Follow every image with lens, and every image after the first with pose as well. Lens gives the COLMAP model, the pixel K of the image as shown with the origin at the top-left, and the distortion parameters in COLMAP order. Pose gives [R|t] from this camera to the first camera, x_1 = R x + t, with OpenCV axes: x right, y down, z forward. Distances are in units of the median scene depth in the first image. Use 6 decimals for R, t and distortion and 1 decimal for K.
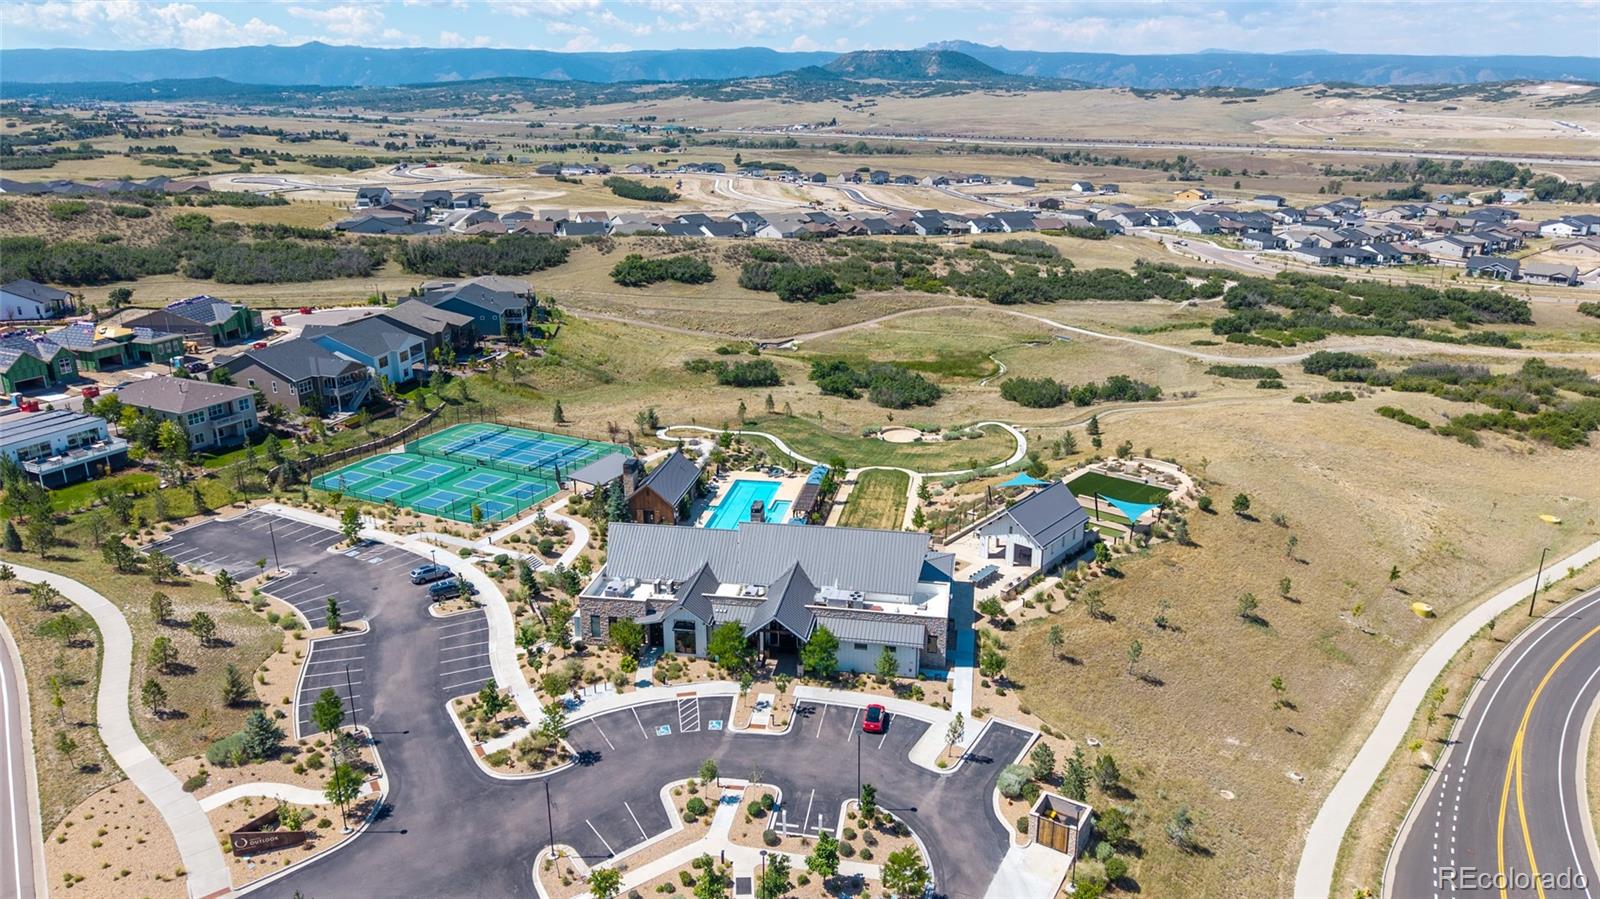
lens RADIAL K [[1063.2, 0, 802.9], [0, 1063.2, 443.6], [0, 0, 1]] dist [0.019700, -0.020252]
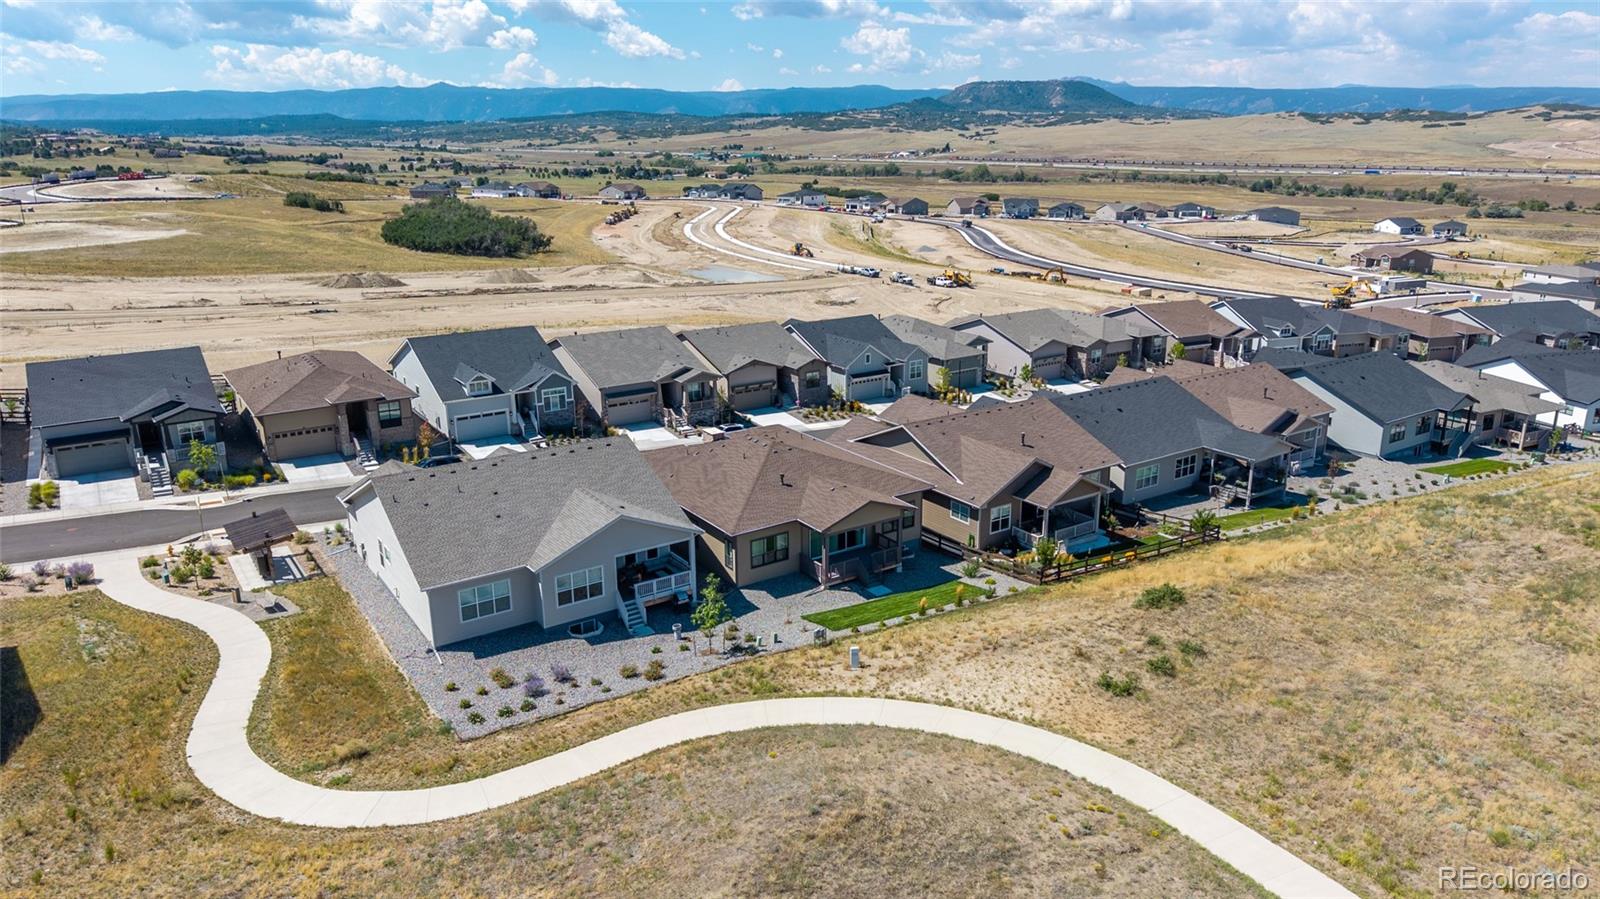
lens RADIAL K [[1063.2, 0, 800.6], [0, 1063.2, 456.2], [0, 0, 1]] dist [0.019700, -0.020252]
pose [[0.994484, 0.027527, -0.101213, 0.004460], [-0.029861, 0.999320, -0.021617, -0.028989], [0.100549, 0.024520, 0.994630, 0.121818]]
